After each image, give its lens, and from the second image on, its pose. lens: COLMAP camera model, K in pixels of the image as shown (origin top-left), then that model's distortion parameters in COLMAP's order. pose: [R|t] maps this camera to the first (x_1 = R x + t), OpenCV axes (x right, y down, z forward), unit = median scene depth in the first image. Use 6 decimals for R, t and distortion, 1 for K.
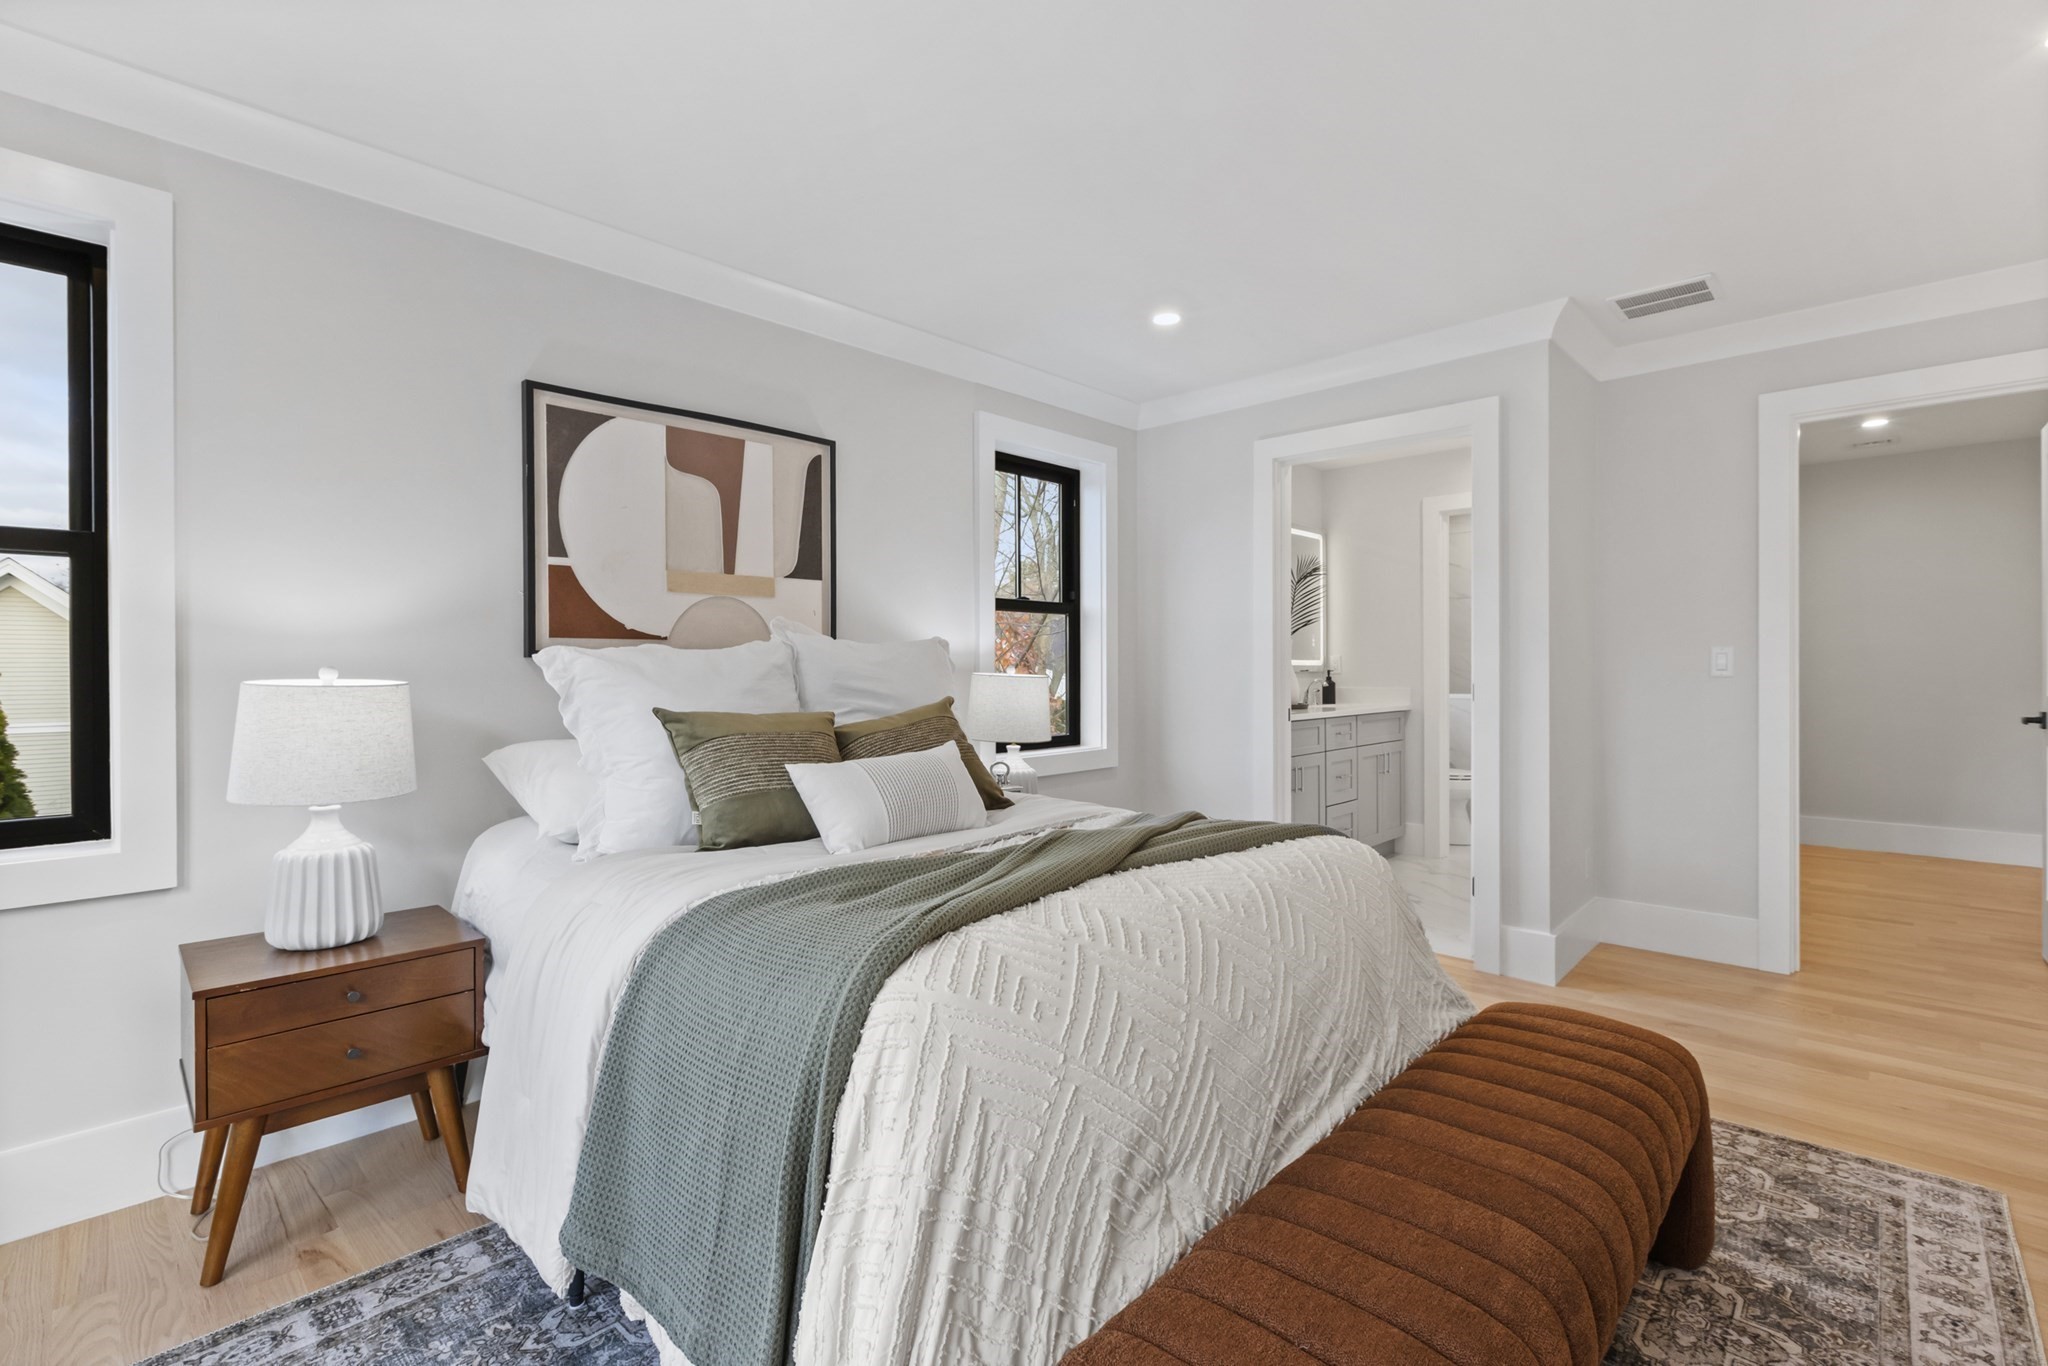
lens RADIAL K [[932.9, 0, 1003.9], [0, 932.9, 669.0], [0, 0, 1]] dist [-0.000800, -0.001591]
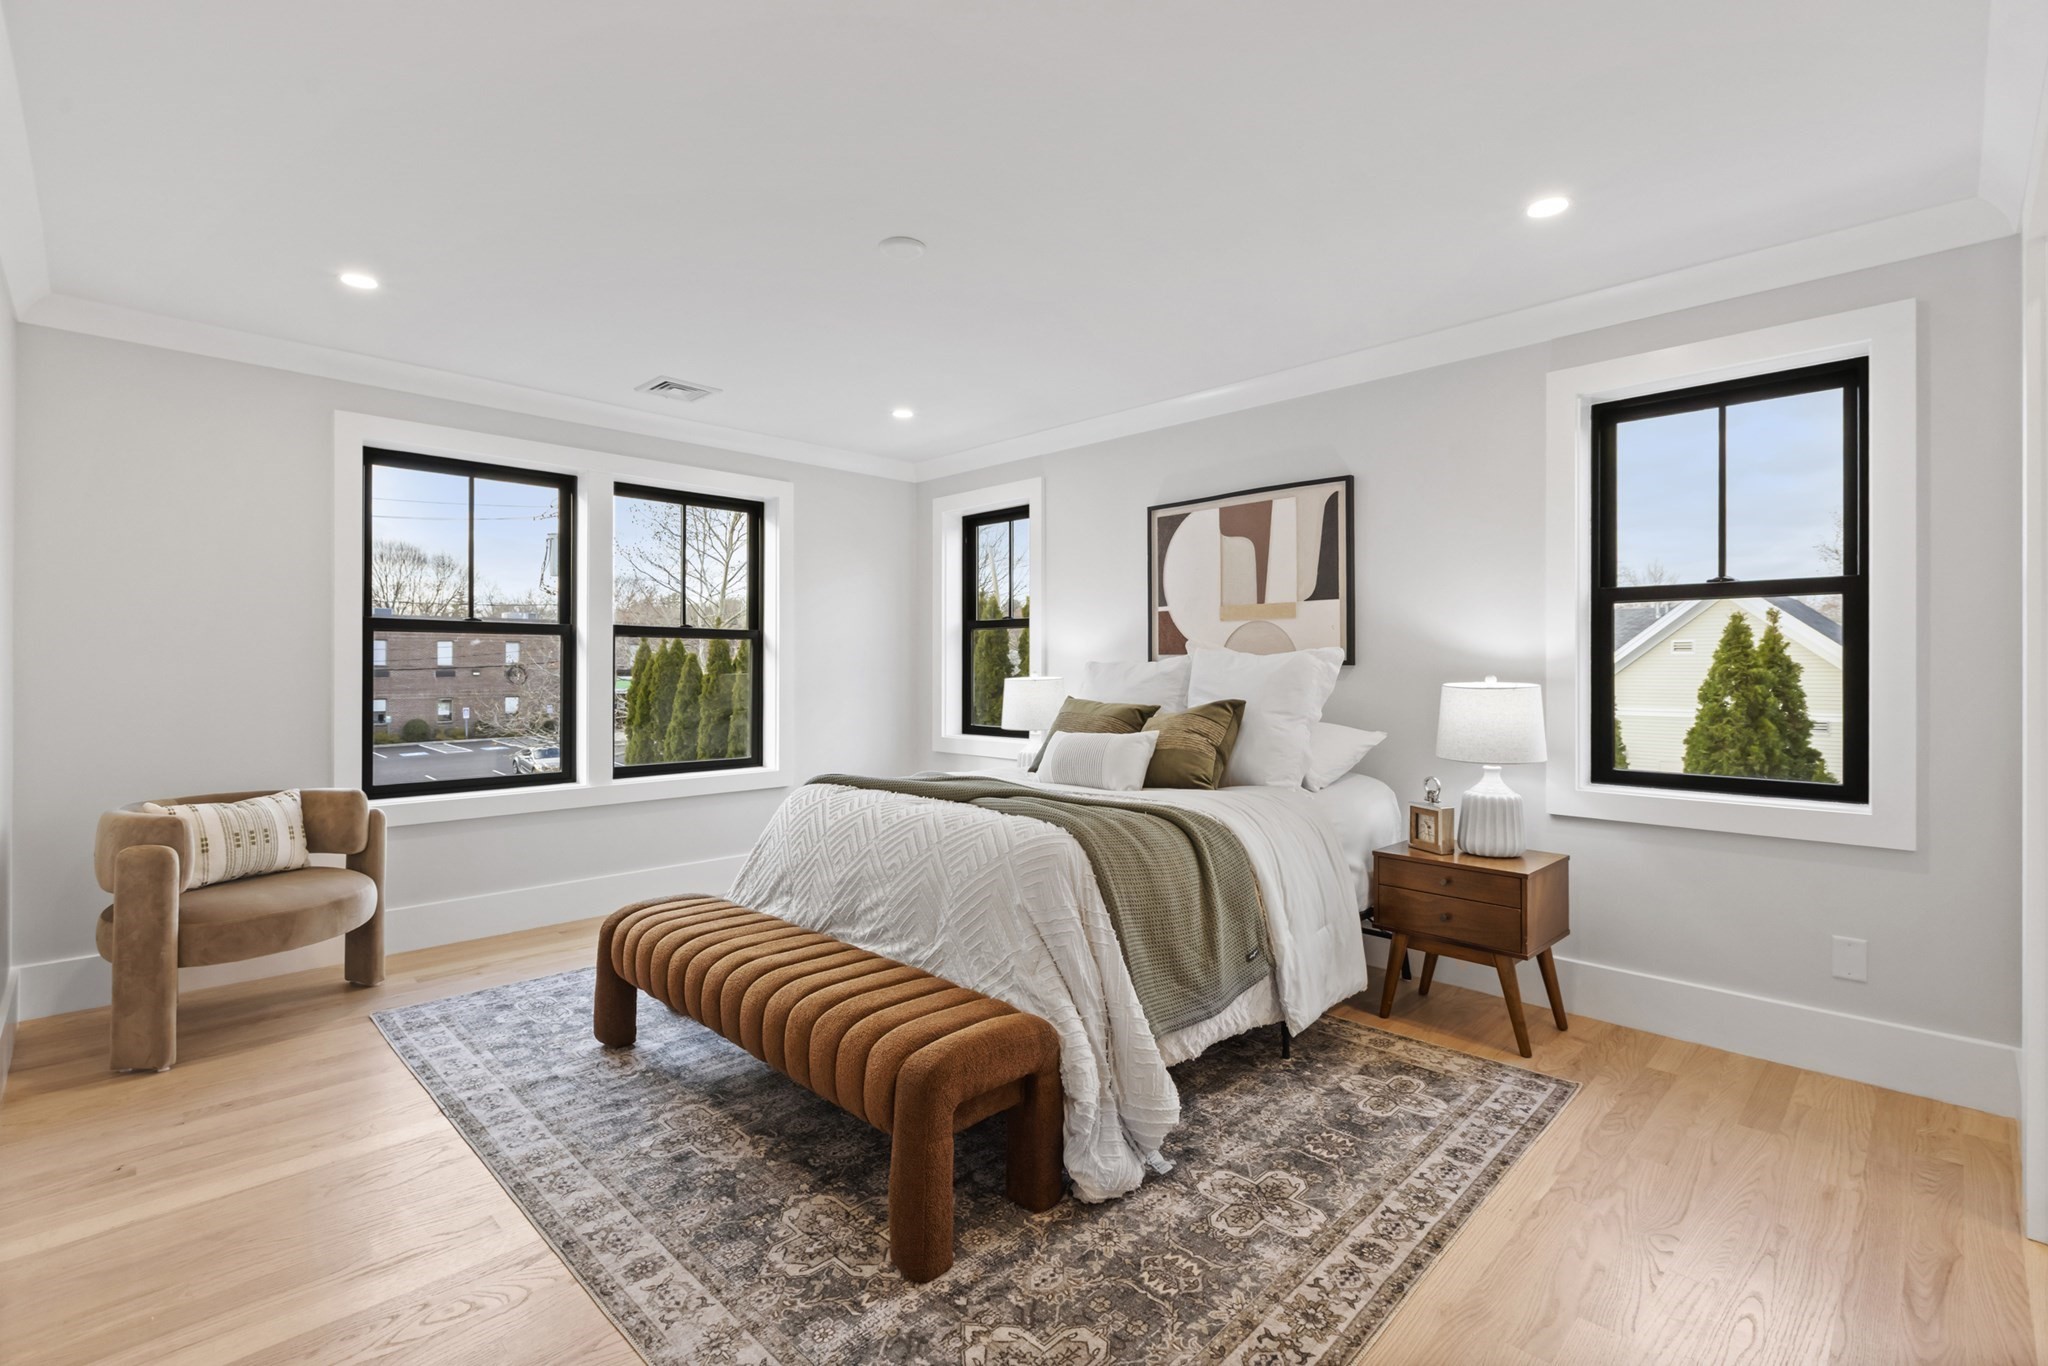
lens RADIAL K [[932.9, 0, 1027.6], [0, 932.9, 671.0], [0, 0, 1]] dist [-0.000800, -0.001591]
pose [[-0.021770, 0.003368, -0.999757, 1.101614], [-0.008952, 0.999954, 0.003563, -0.007016], [0.999723, 0.009027, -0.021739, 0.725967]]
